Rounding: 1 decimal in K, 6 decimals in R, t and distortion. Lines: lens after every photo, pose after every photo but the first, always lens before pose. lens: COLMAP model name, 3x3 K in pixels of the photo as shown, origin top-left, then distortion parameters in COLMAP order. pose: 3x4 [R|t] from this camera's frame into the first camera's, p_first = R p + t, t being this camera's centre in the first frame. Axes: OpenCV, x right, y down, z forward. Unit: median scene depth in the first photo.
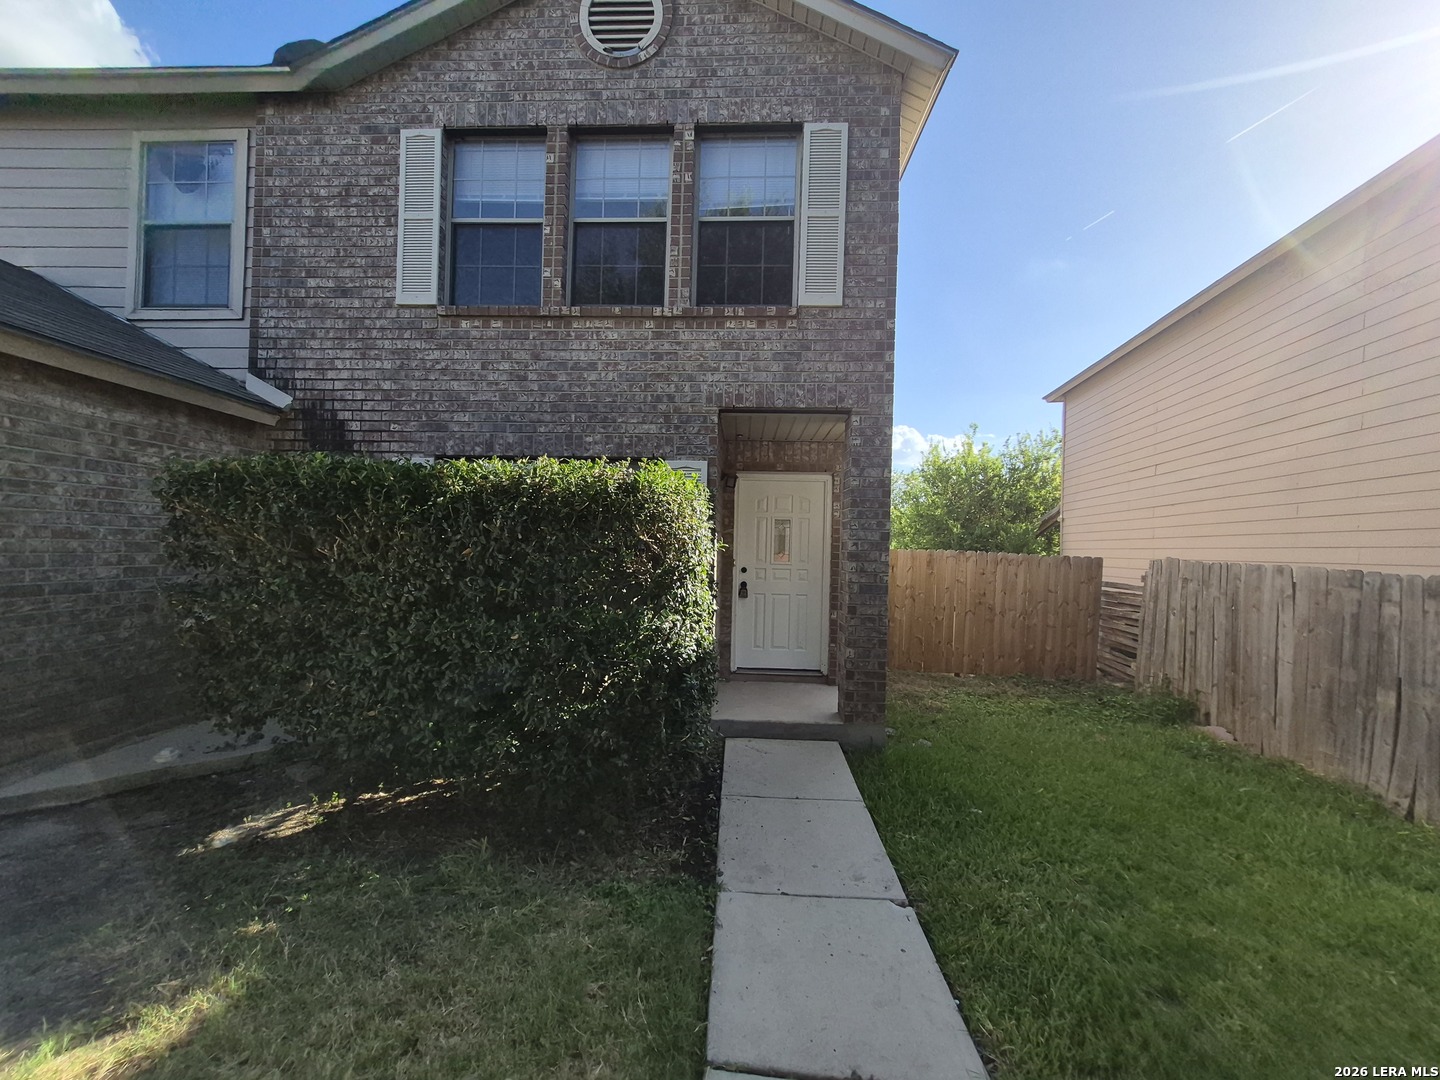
lens RADIAL K [[563.3, 0, 709.9], [0, 563.3, 541.9], [0, 0, 1]] dist [0.008114, -0.004151]
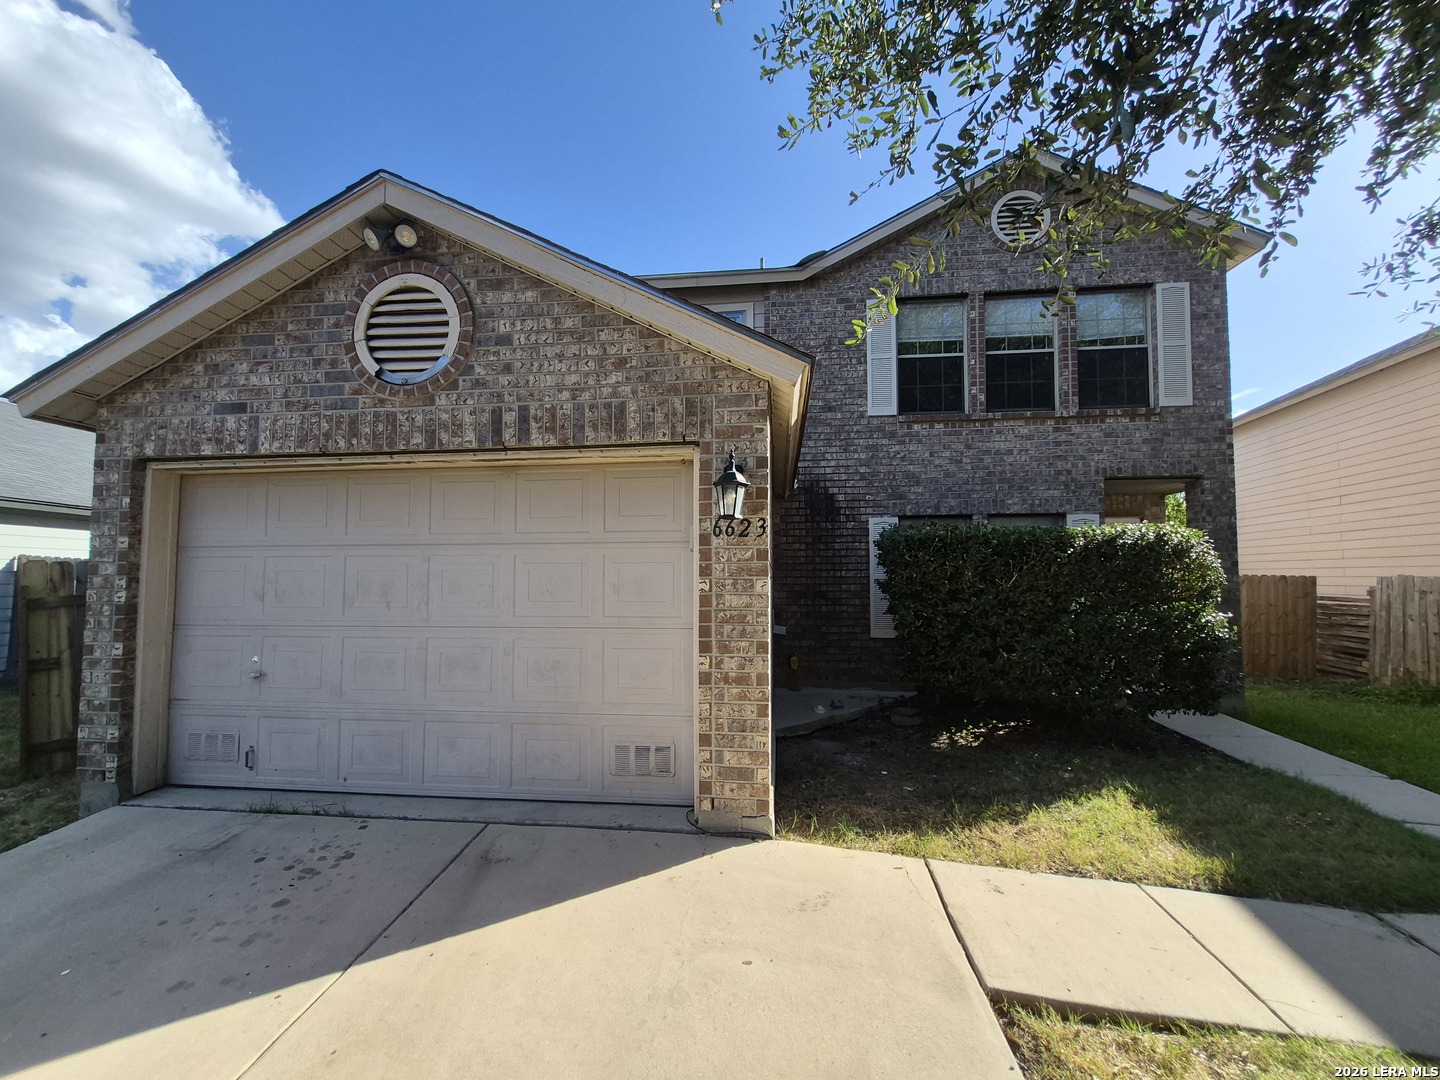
lens RADIAL K [[563.3, 0, 709.9], [0, 563.3, 541.9], [0, 0, 1]] dist [0.008114, -0.004151]
pose [[0.997711, -0.025375, -0.062681, -0.891729], [0.022287, 0.998526, -0.049492, -0.024361], [0.063845, 0.047981, 0.996806, -0.490815]]
